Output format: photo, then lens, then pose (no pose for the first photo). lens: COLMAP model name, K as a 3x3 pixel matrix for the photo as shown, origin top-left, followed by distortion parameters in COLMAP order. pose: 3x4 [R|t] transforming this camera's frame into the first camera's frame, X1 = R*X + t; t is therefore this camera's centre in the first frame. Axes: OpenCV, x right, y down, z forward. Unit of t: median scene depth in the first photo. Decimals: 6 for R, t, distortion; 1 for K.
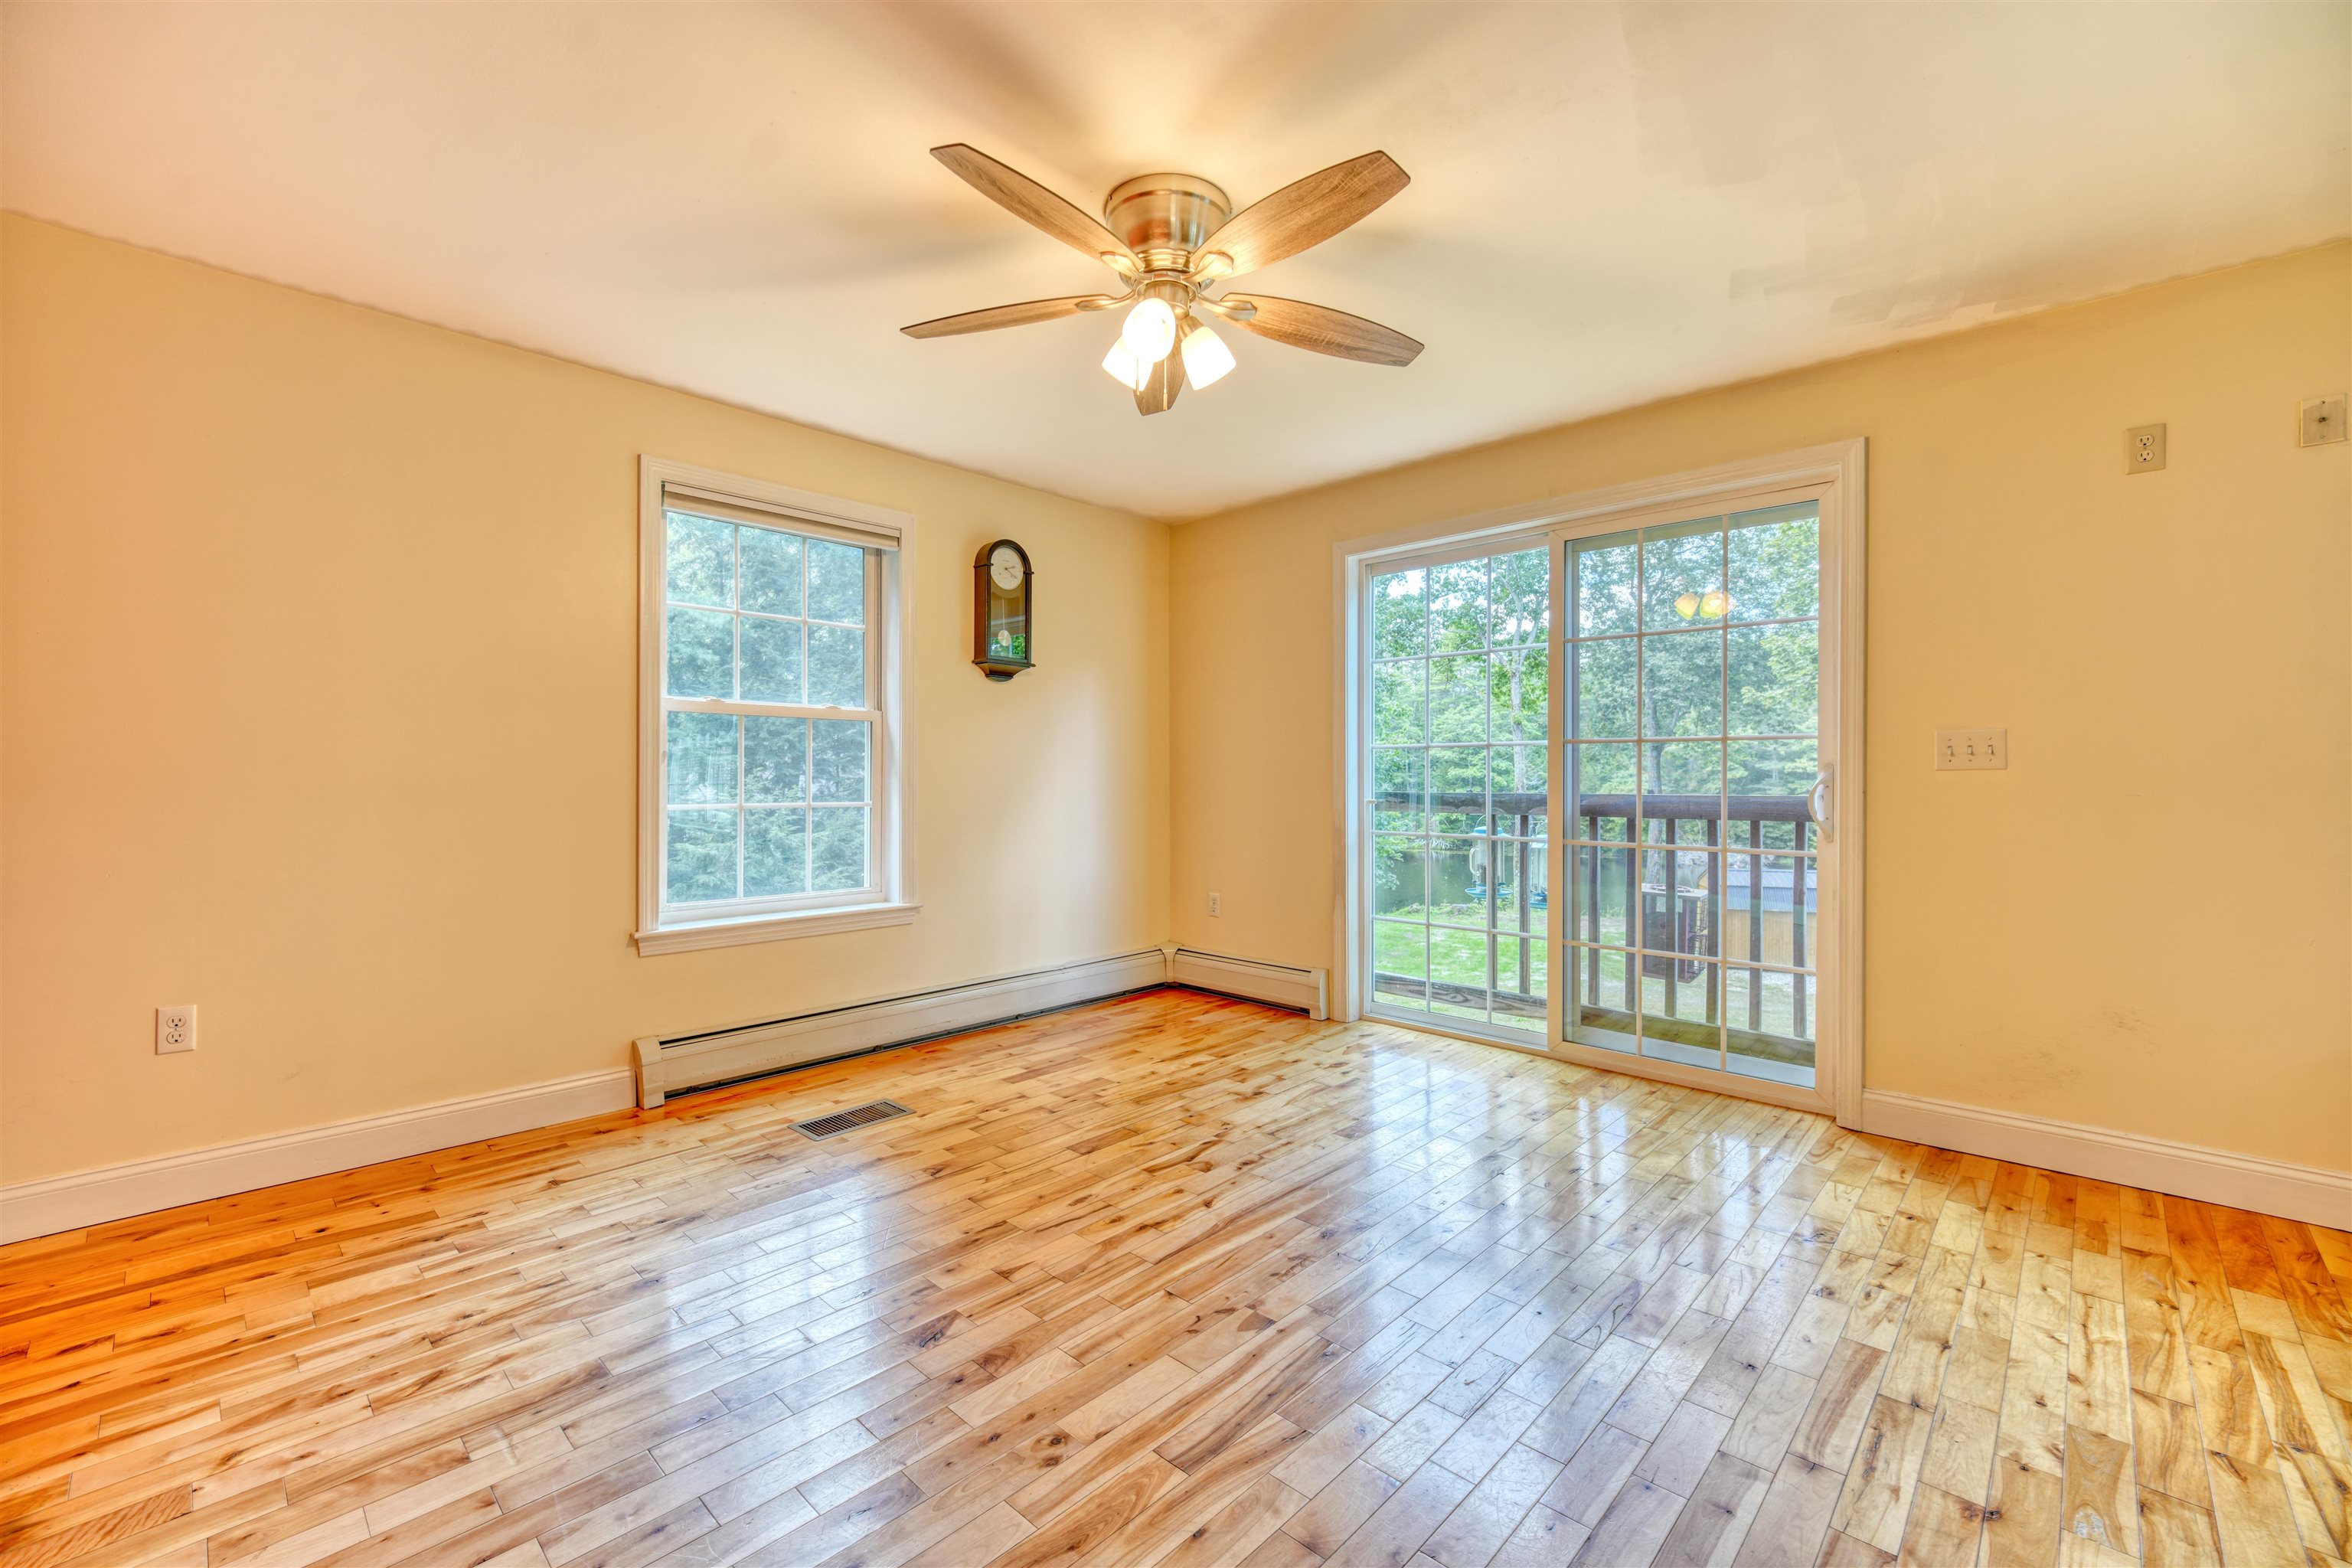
lens RADIAL K [[965.2, 0, 1178.6], [0, 965.2, 781.4], [0, 0, 1]] dist [0.012780, -0.016555]
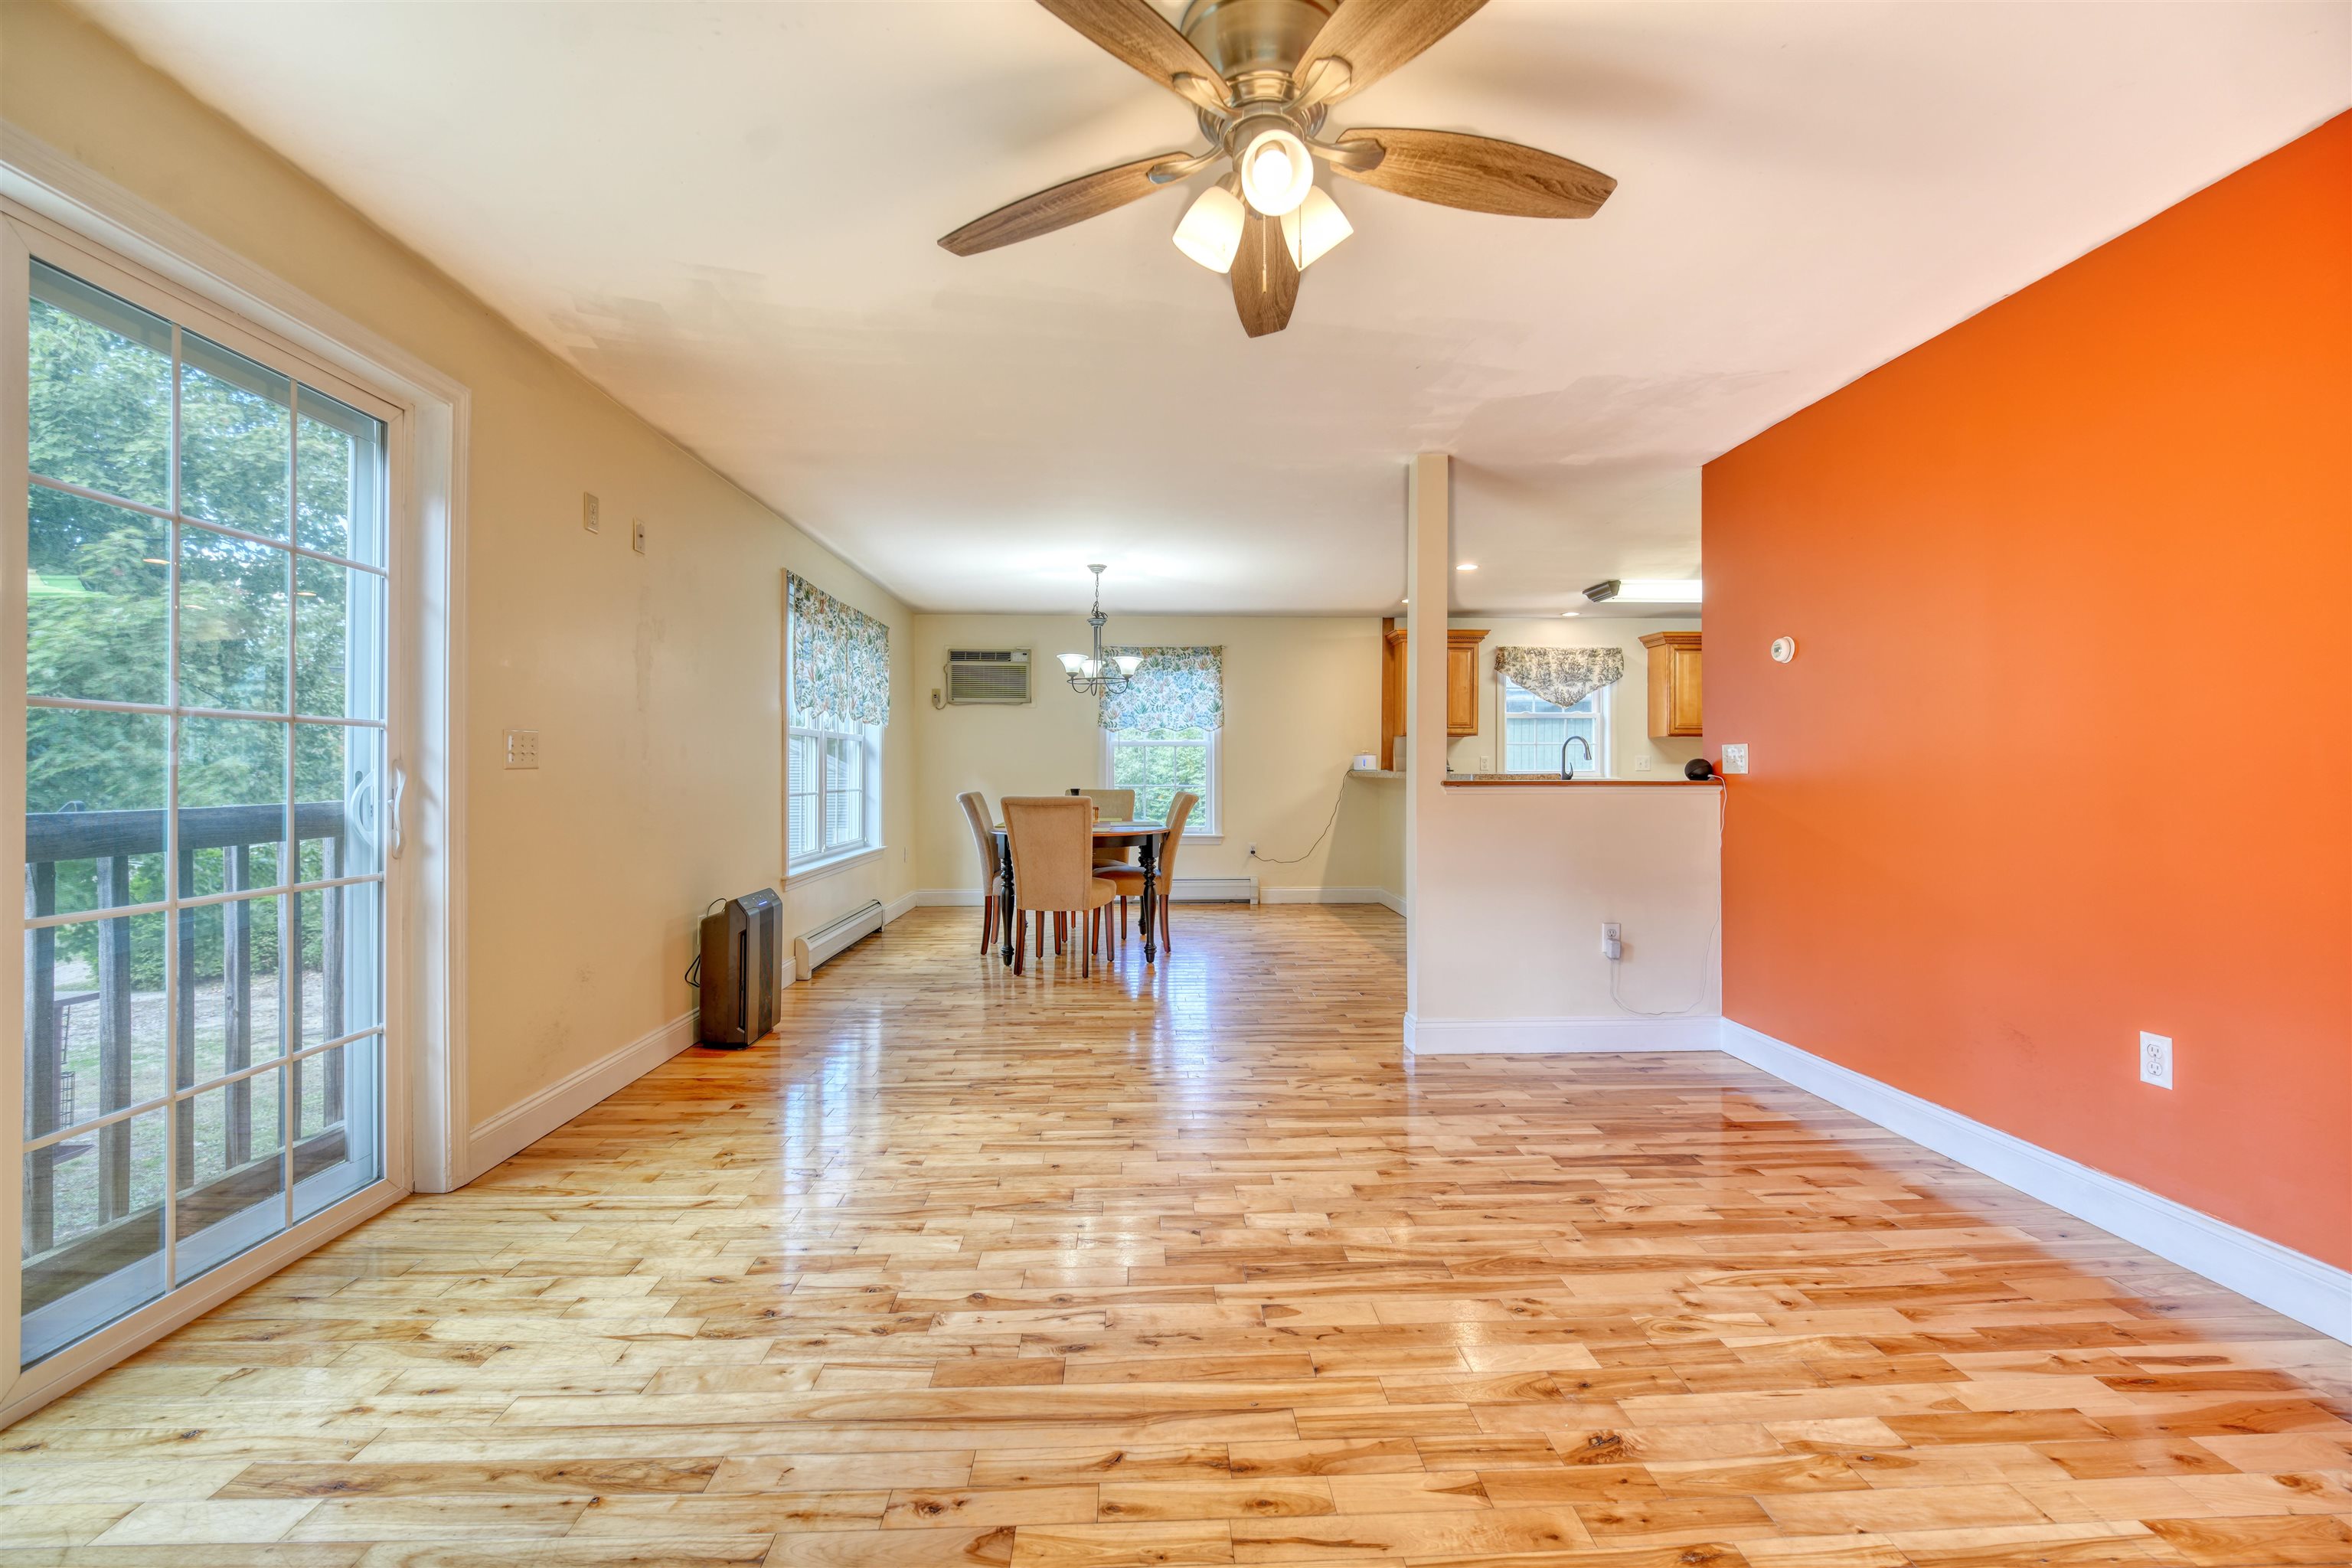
lens RADIAL K [[977.0, 0, 1179.6], [0, 977.0, 770.1], [0, 0, 1]] dist [0.013801, -0.017371]
pose [[-0.722145, 0.001177, 0.691740, -0.317441], [0.003307, 0.999993, 0.001752, -0.008562], [-0.691734, 0.003553, -0.722144, 1.026804]]
